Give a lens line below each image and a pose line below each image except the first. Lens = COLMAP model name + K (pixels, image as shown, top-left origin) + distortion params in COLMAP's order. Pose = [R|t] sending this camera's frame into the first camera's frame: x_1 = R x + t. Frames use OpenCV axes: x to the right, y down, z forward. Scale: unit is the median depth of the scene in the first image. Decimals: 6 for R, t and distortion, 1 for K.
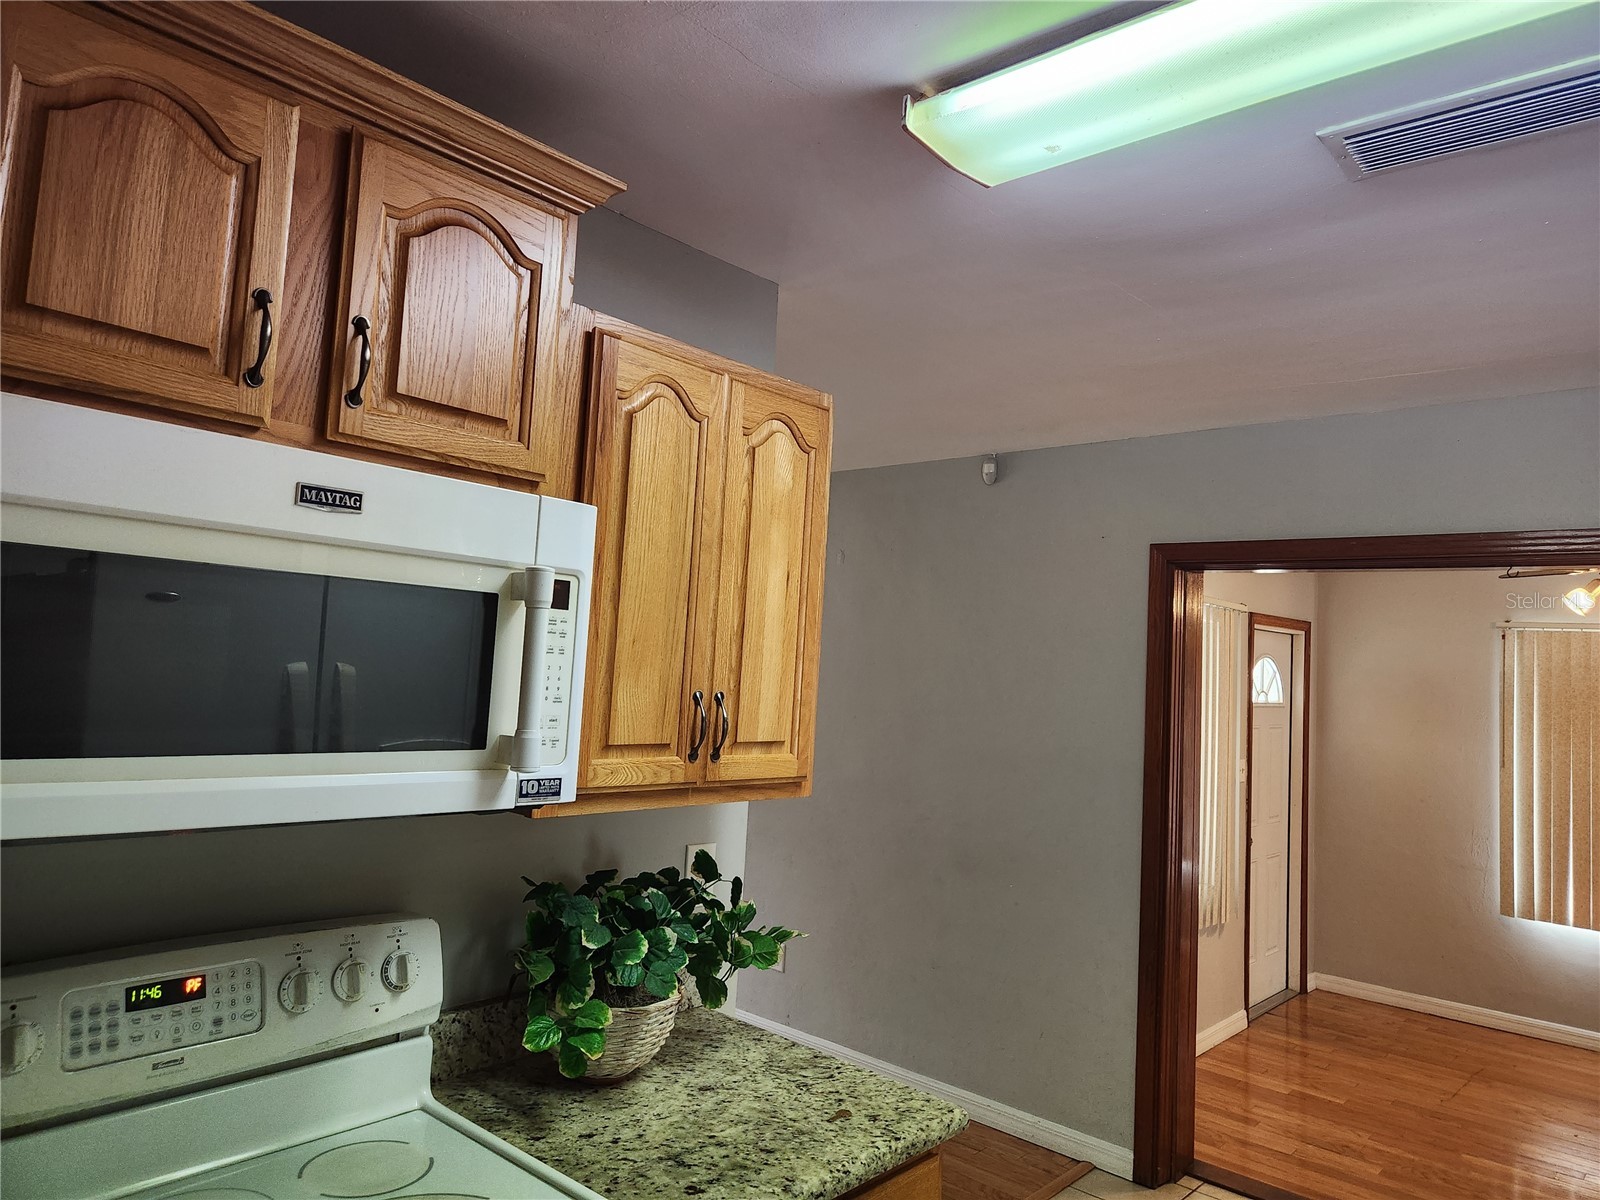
lens RADIAL K [[1072.1, 0, 808.6], [0, 1072.1, 588.7], [0, 0, 1]] dist [0.007545, 0.002273]
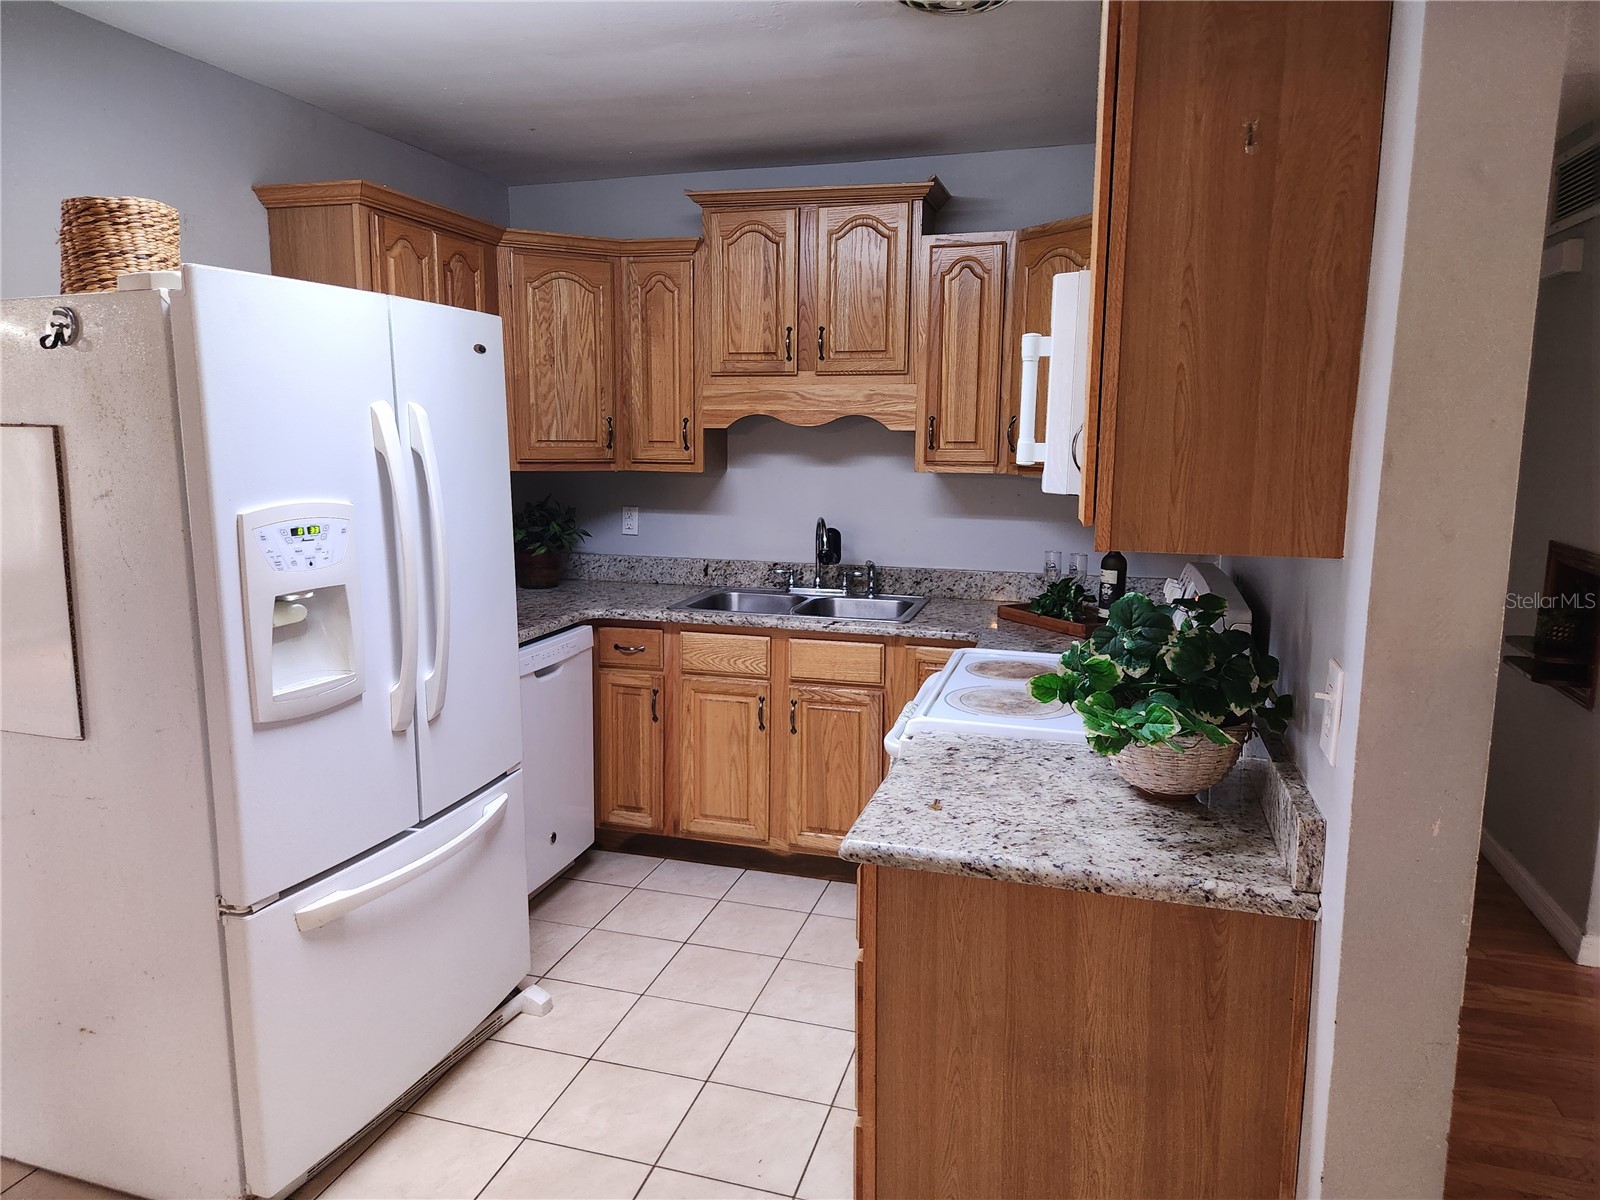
lens RADIAL K [[1072.1, 0, 792.6], [0, 1072.1, 593.0], [0, 0, 1]] dist [0.007545, 0.002273]
pose [[-0.908973, 0.011464, -0.416696, 0.610372], [-0.017945, 0.997619, 0.066590, 0.213750], [0.416467, 0.068007, -0.906604, 1.921658]]
